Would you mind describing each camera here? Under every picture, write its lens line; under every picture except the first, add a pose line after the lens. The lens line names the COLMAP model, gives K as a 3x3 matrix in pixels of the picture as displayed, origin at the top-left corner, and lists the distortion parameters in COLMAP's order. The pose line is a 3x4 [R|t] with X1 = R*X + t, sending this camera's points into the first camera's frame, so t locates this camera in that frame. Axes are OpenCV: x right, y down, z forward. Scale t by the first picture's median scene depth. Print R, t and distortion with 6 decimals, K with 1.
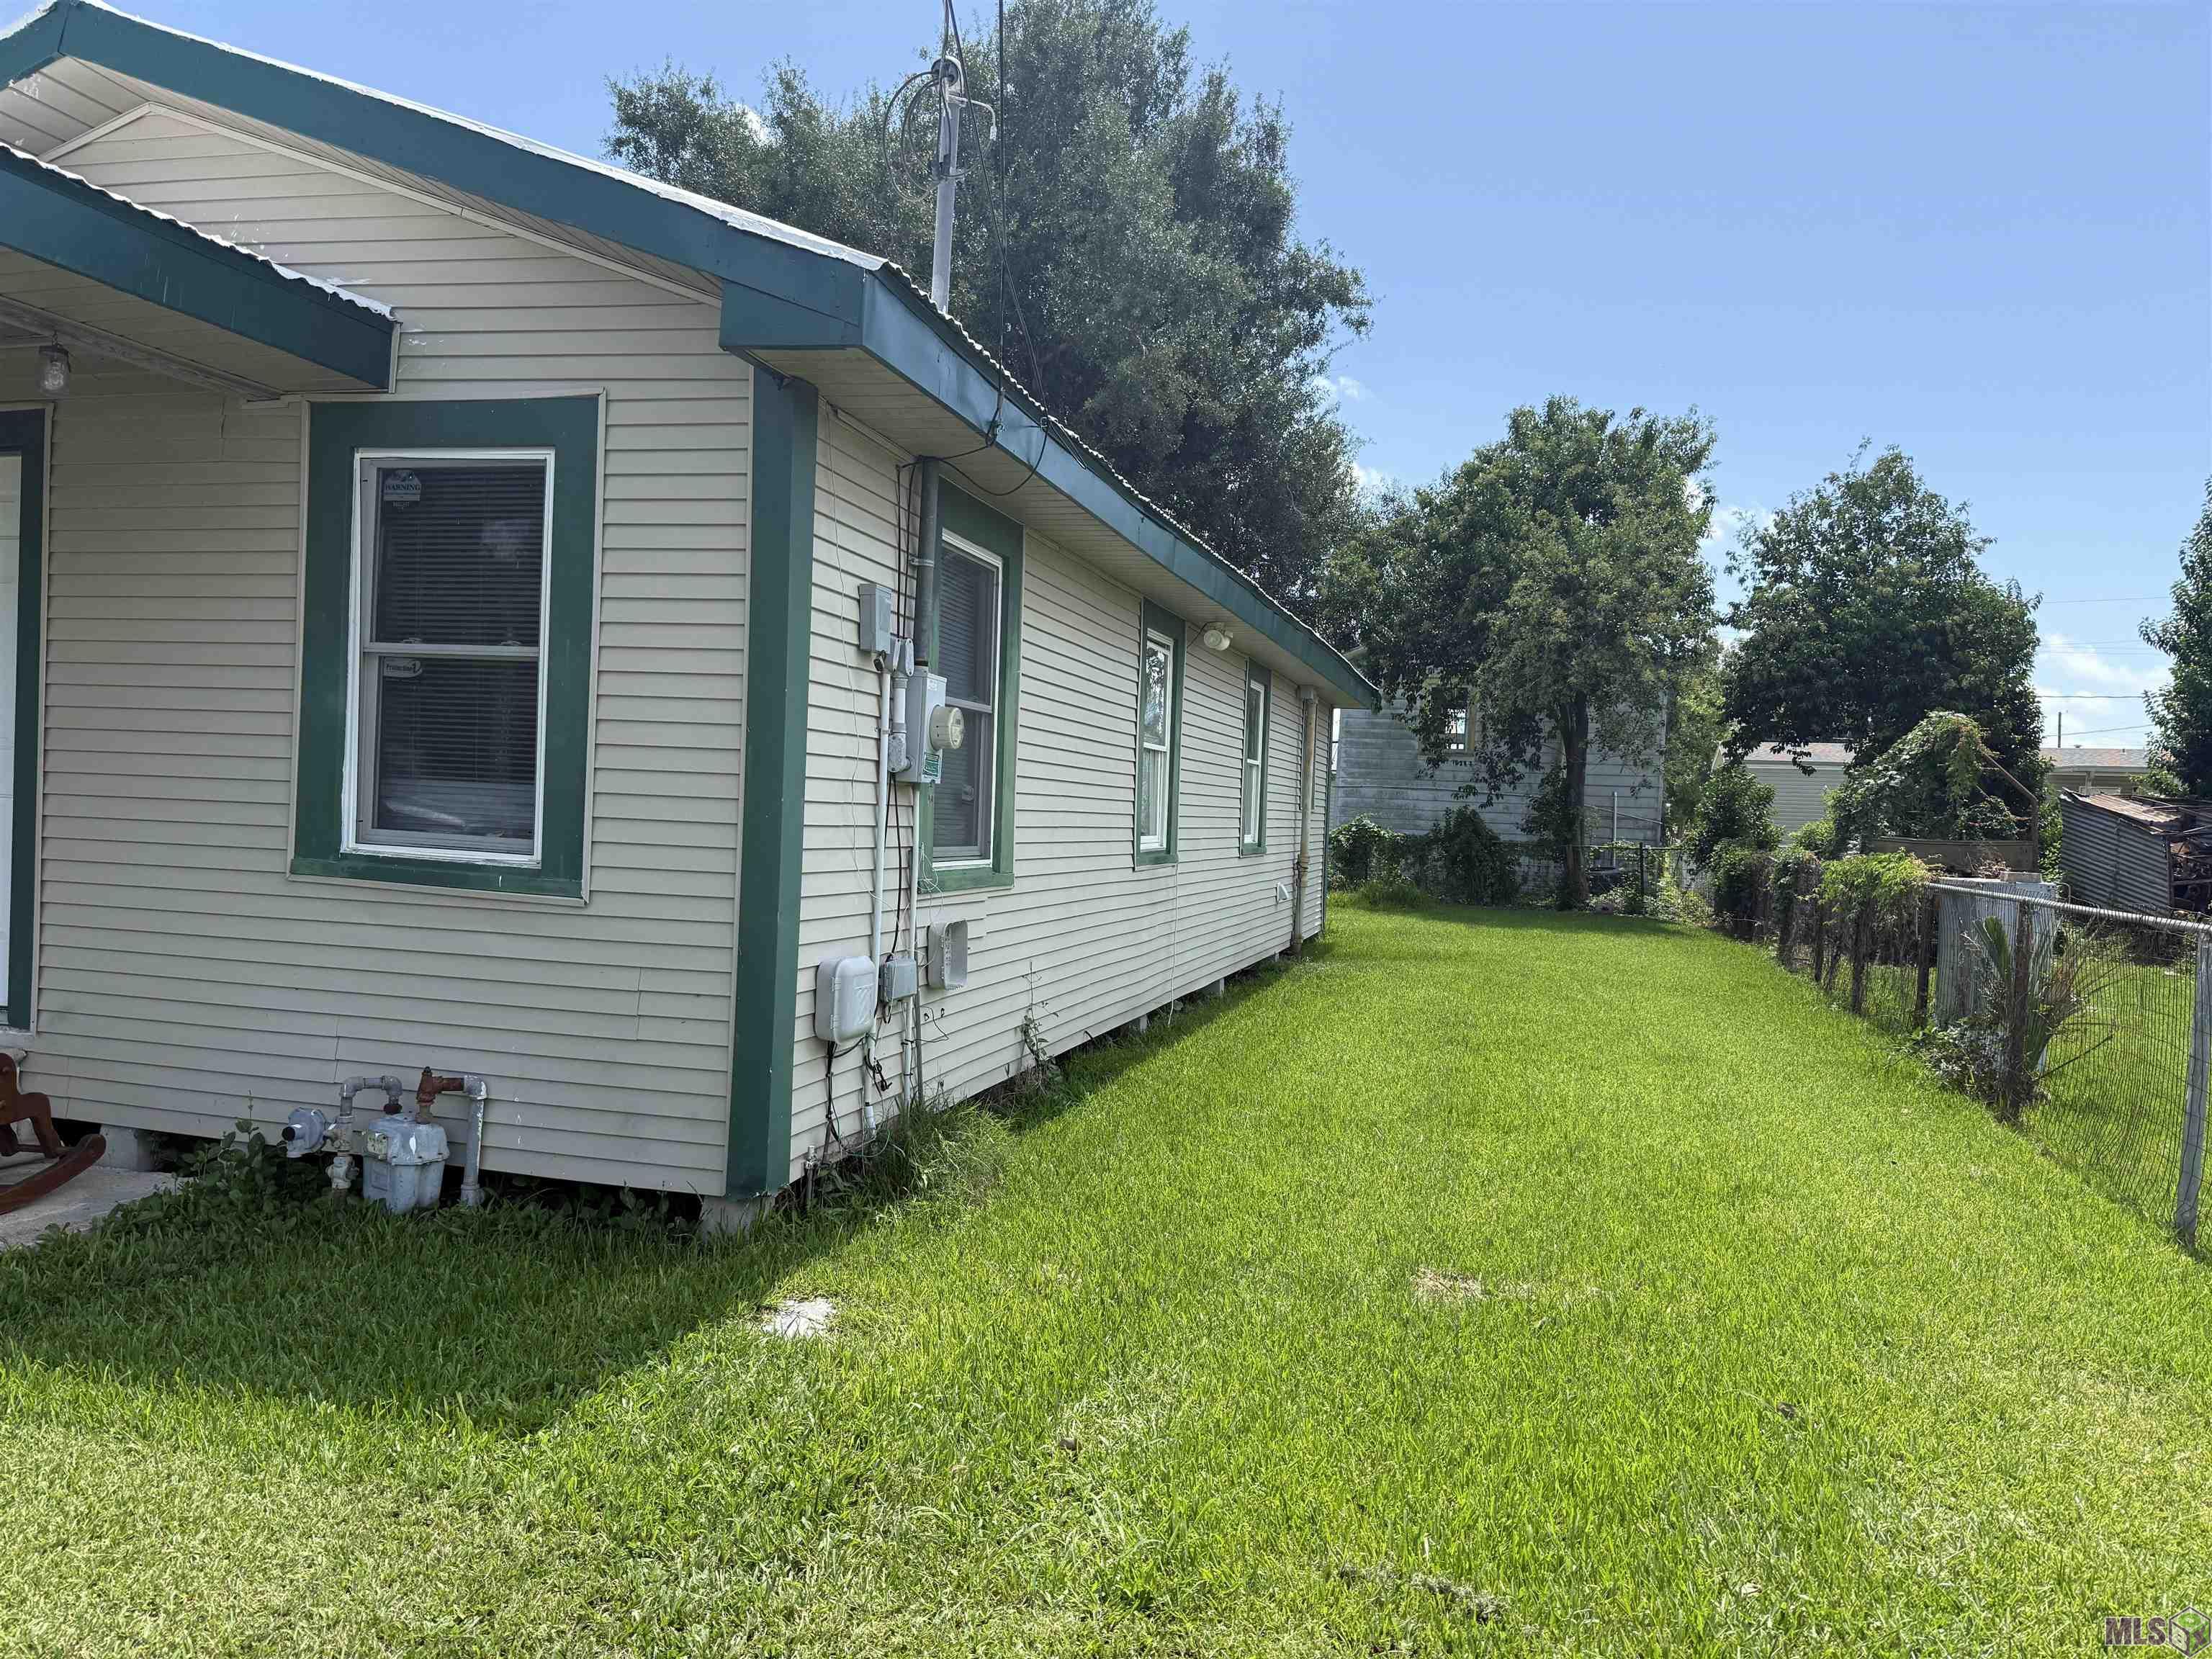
lens RADIAL K [[1577.6, 0, 1117.0], [0, 1577.6, 821.2], [0, 0, 1]] dist [-0.007623, -0.004681]
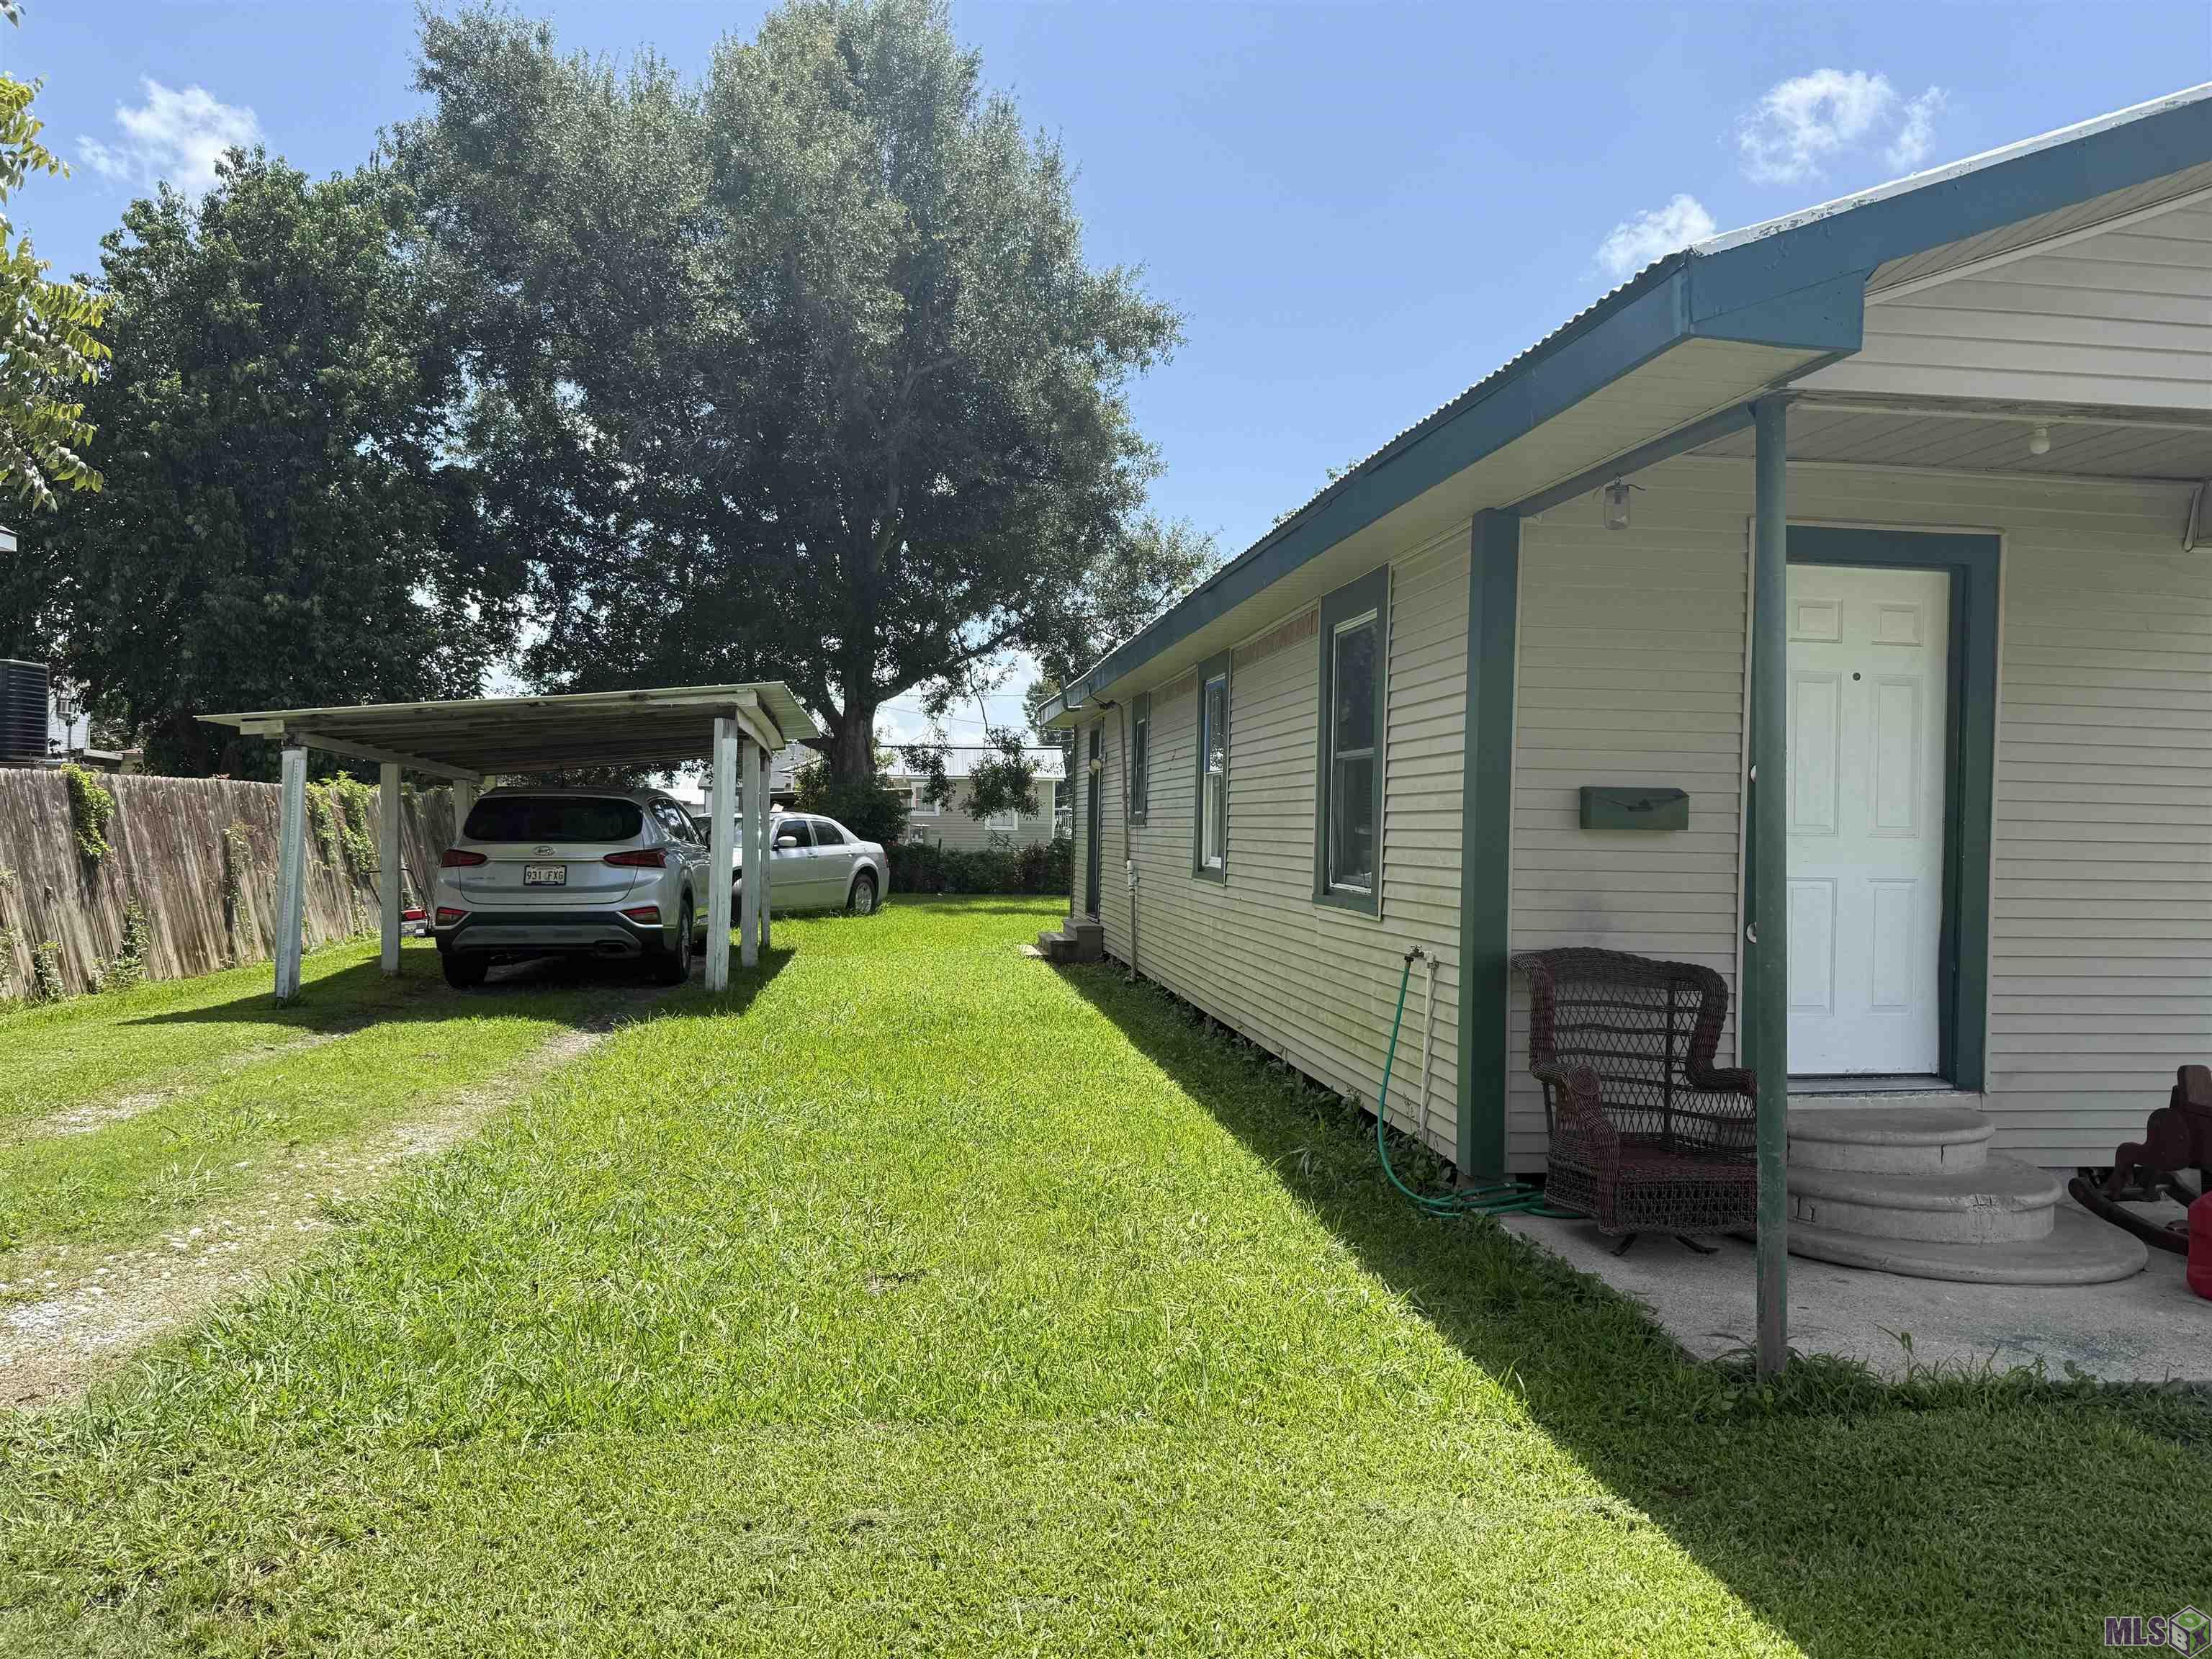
lens RADIAL K [[1556.7, 0, 1118.1], [0, 1556.7, 815.2], [0, 0, 1]] dist [0.011411, -0.000223]
pose [[0.922046, -0.016461, 0.386731, -0.893467], [0.016117, 0.999862, 0.004132, -0.040675], [-0.386746, 0.002423, 0.922183, 0.117098]]
